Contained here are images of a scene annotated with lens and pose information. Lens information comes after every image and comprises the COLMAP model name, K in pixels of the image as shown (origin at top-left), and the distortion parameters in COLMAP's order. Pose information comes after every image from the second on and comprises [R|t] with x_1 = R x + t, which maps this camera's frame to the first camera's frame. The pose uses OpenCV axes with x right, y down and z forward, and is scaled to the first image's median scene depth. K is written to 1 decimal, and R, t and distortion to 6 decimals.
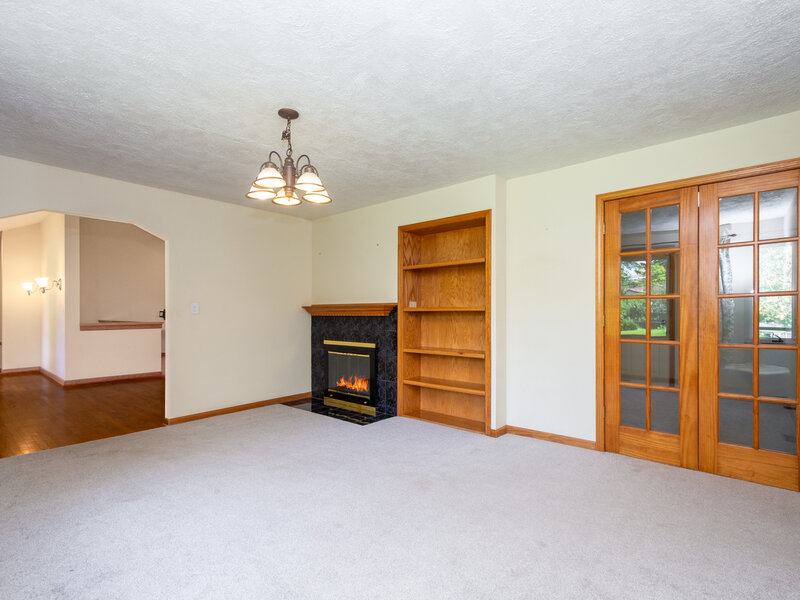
lens RADIAL K [[387.2, 0, 401.2], [0, 387.2, 309.6], [0, 0, 1]] dist [0.002317, 0.000247]
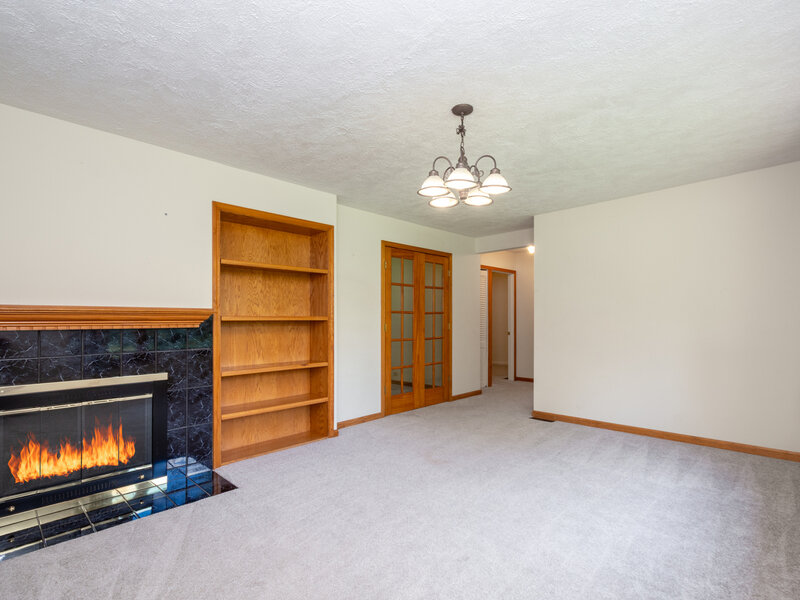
lens RADIAL K [[404.1, 0, 400.5], [0, 404.1, 322.7], [0, 0, 1]] dist [0.001362, 0.000007]
pose [[0.064991, 0.000971, 0.997885, -0.727918], [-0.001120, 0.999999, -0.000901, 0.008456], [-0.997885, -0.001059, 0.064992, 0.617537]]
